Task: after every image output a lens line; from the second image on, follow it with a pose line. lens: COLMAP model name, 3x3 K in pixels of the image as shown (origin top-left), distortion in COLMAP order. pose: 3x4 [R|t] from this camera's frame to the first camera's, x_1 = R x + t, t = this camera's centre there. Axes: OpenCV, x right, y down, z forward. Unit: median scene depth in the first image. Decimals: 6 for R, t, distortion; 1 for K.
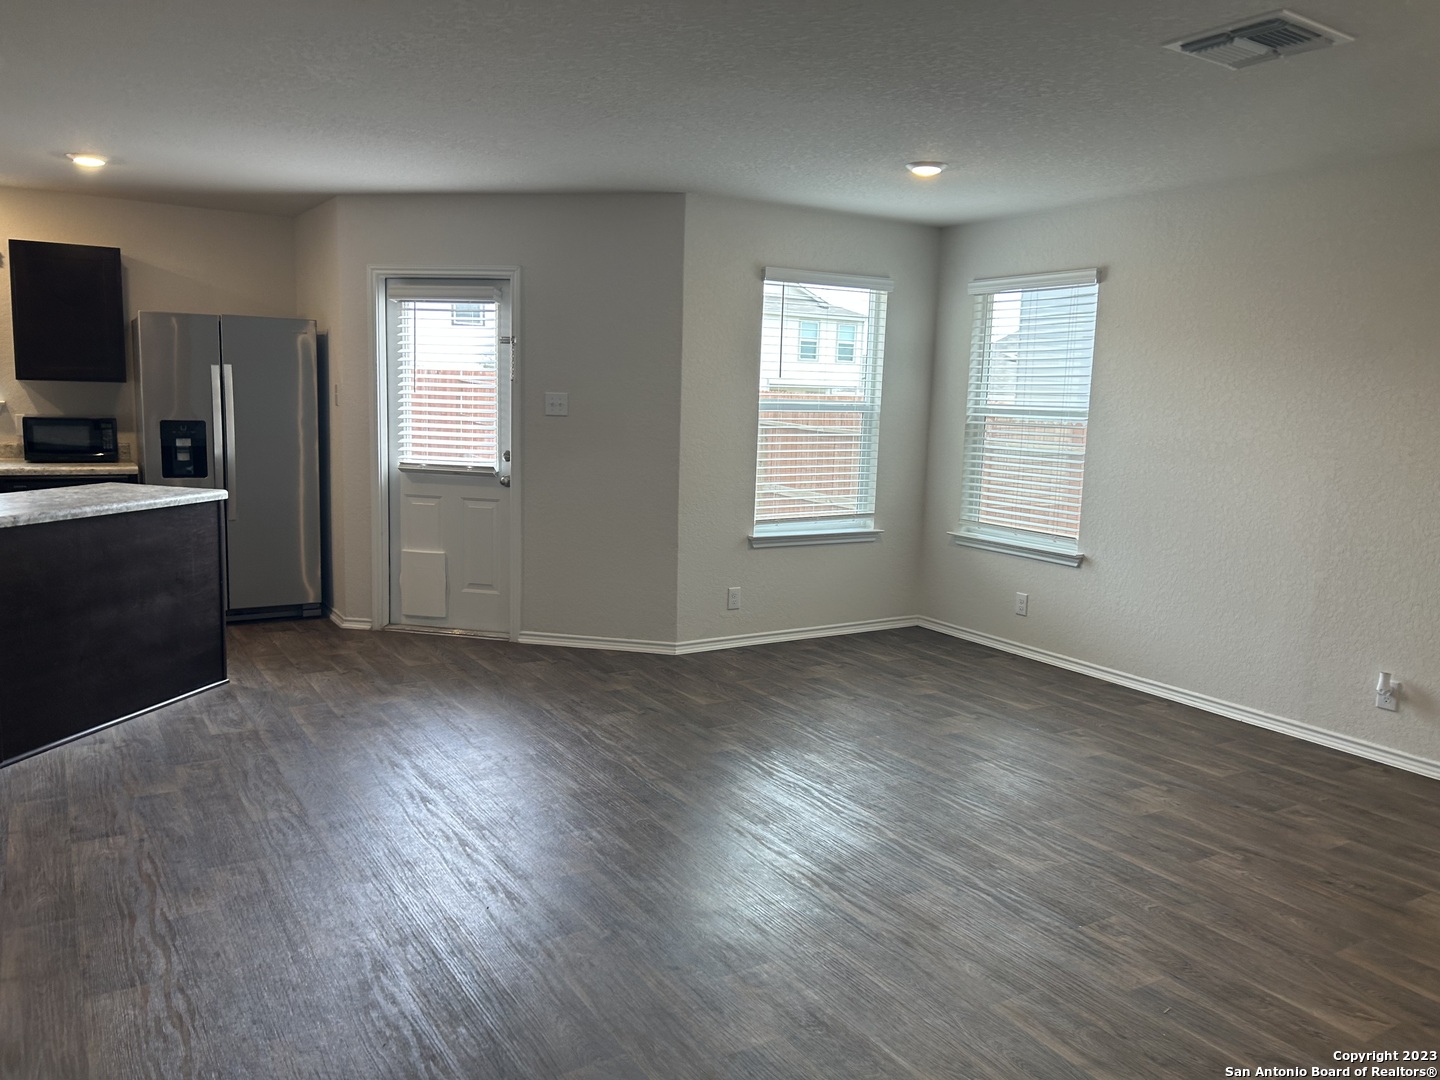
lens RADIAL K [[1064.7, 0, 720.0], [0, 1064.7, 540.0], [0, 0, 1]] dist [0.007272, 0.003680]
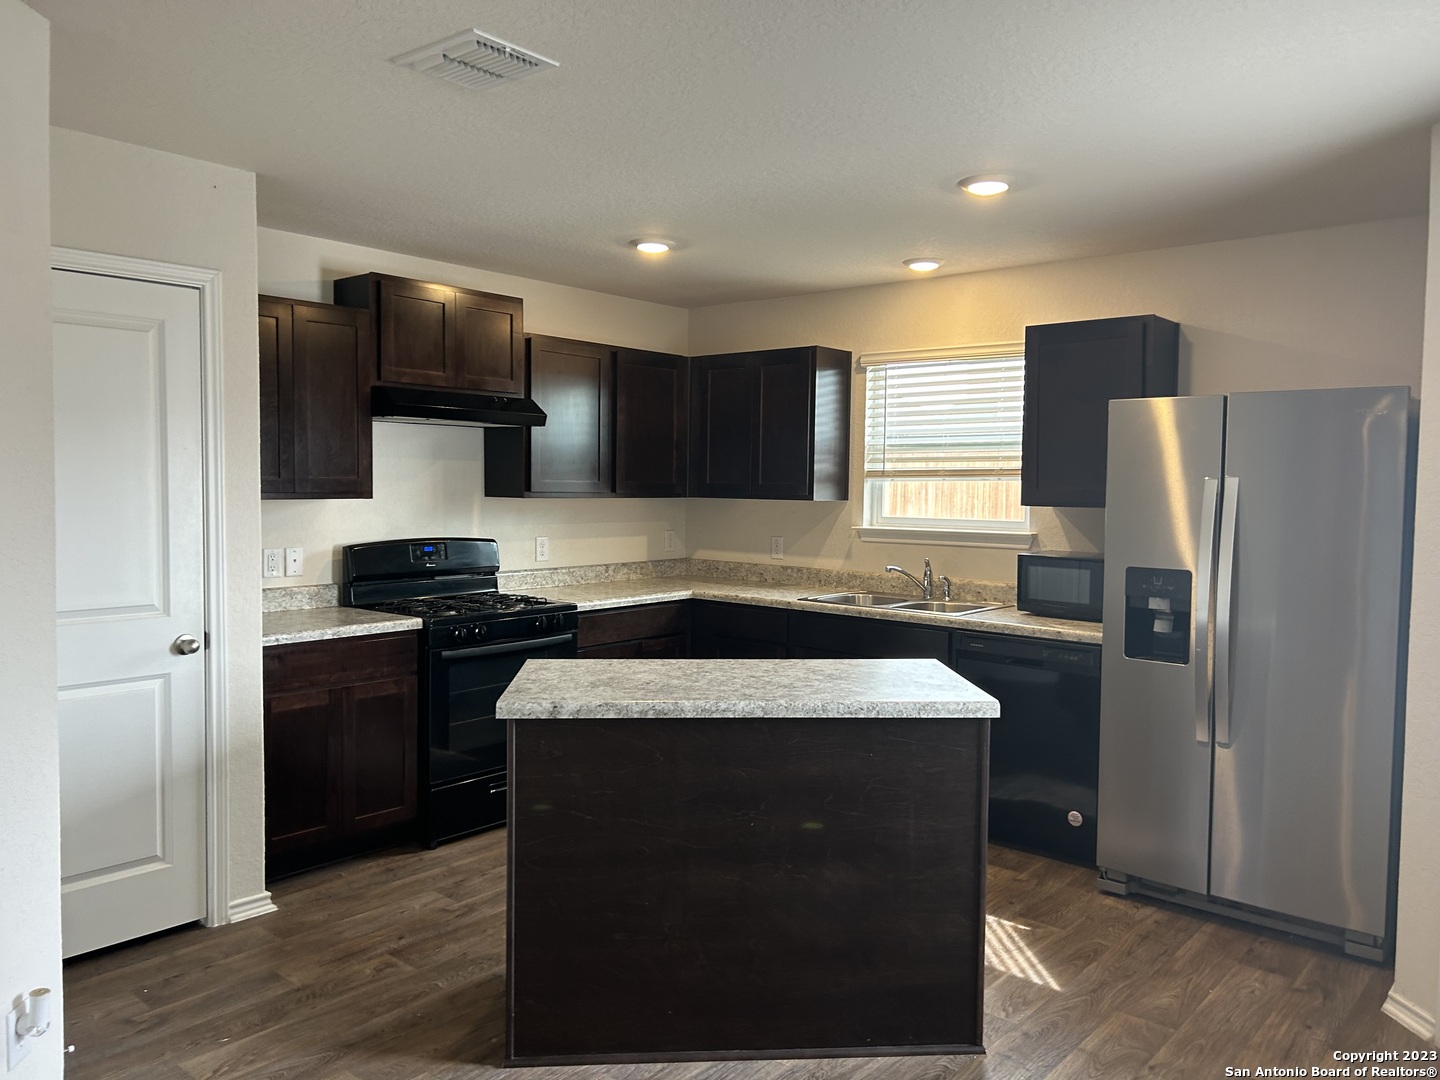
lens RADIAL K [[1064.7, 0, 720.0], [0, 1064.7, 540.0], [0, 0, 1]] dist [0.007272, 0.003680]
pose [[0.301047, 0.021188, -0.953374, 0.009546], [-0.134483, 0.990705, -0.020448, -0.081528], [0.944079, 0.134368, 0.301099, 0.572041]]
